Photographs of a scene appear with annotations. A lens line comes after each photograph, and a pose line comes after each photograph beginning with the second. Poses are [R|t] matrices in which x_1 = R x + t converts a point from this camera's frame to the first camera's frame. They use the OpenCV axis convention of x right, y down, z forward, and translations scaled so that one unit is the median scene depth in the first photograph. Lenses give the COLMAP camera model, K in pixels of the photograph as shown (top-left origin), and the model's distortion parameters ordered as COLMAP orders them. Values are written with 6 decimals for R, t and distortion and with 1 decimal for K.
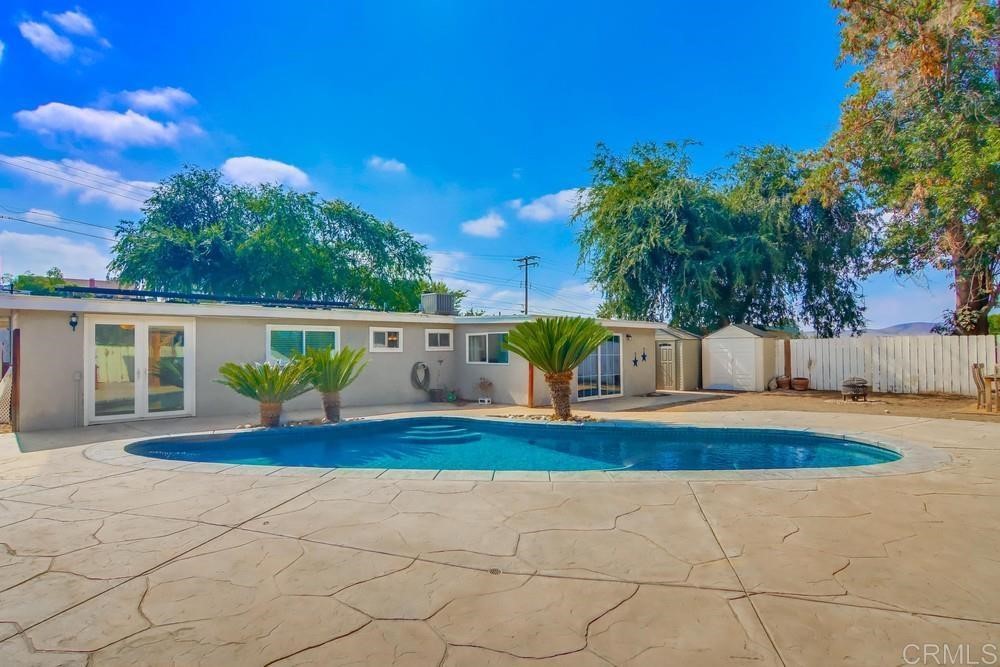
lens RADIAL K [[531.8, 0, 501.5], [0, 531.8, 330.8], [0, 0, 1]] dist [0.002059, -0.007779]
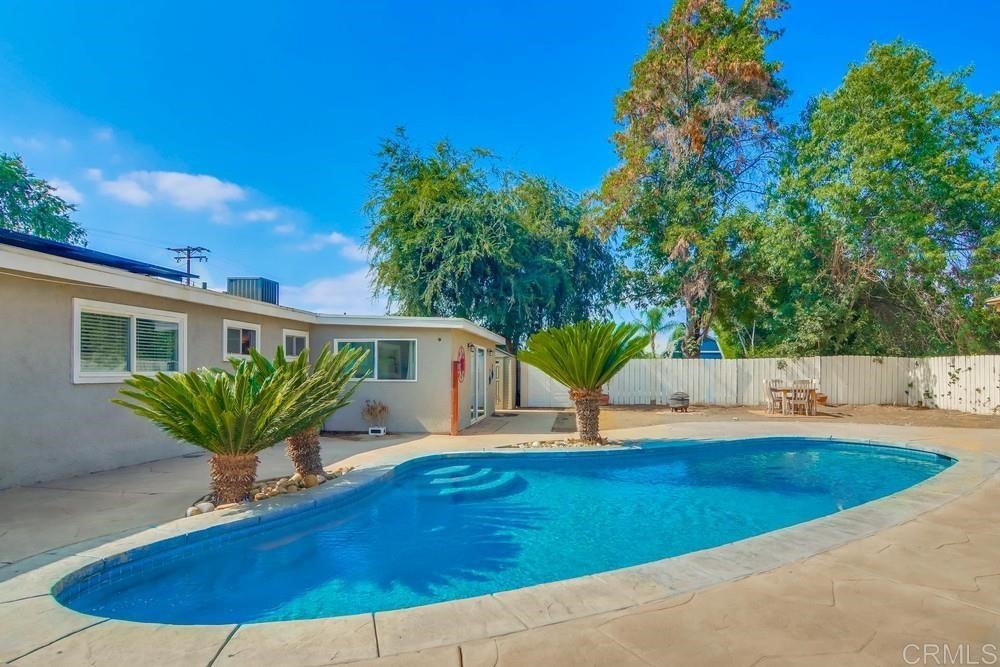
lens RADIAL K [[561.6, 0, 481.8], [0, 561.6, 351.5], [0, 0, 1]] dist [-0.000524, -0.000878]
pose [[0.764003, 0.033857, 0.644324, -0.420697], [-0.031559, 0.999388, -0.015093, 0.028912], [-0.644441, -0.008803, 0.764604, 0.312523]]
